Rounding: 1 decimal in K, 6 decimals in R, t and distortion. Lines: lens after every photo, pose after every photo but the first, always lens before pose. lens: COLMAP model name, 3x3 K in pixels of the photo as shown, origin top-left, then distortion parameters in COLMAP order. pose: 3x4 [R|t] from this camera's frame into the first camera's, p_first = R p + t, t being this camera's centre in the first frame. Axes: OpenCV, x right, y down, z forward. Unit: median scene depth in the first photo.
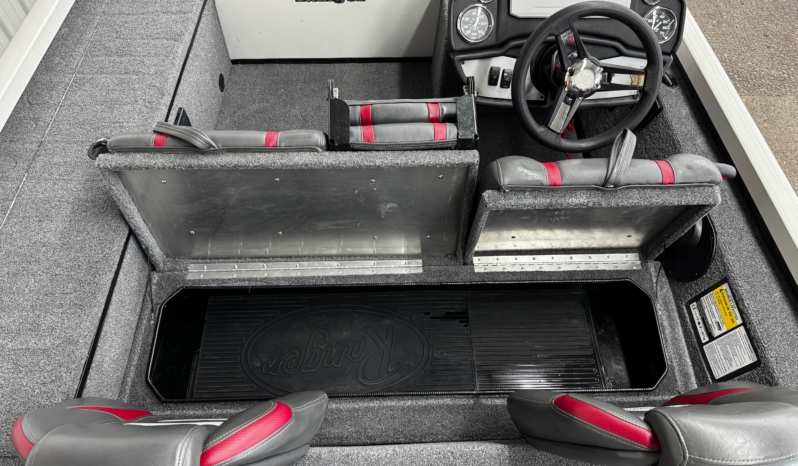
lens RADIAL K [[587.3, 0, 399.0], [0, 587.3, 233.0], [0, 0, 1]] dist [0.037409, -0.049105]
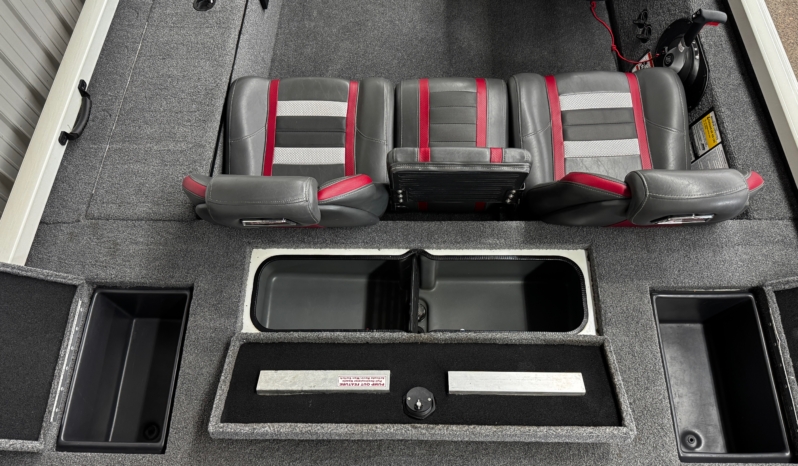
lens RADIAL K [[587.3, 0, 399.0], [0, 587.3, 233.0], [0, 0, 1]] dist [0.037409, -0.049105]
pose [[0.998385, 0.018586, -0.053682, -0.027270], [-0.009965, 0.987610, 0.156611, 0.150598], [0.055927, -0.155823, 0.986200, -0.292464]]
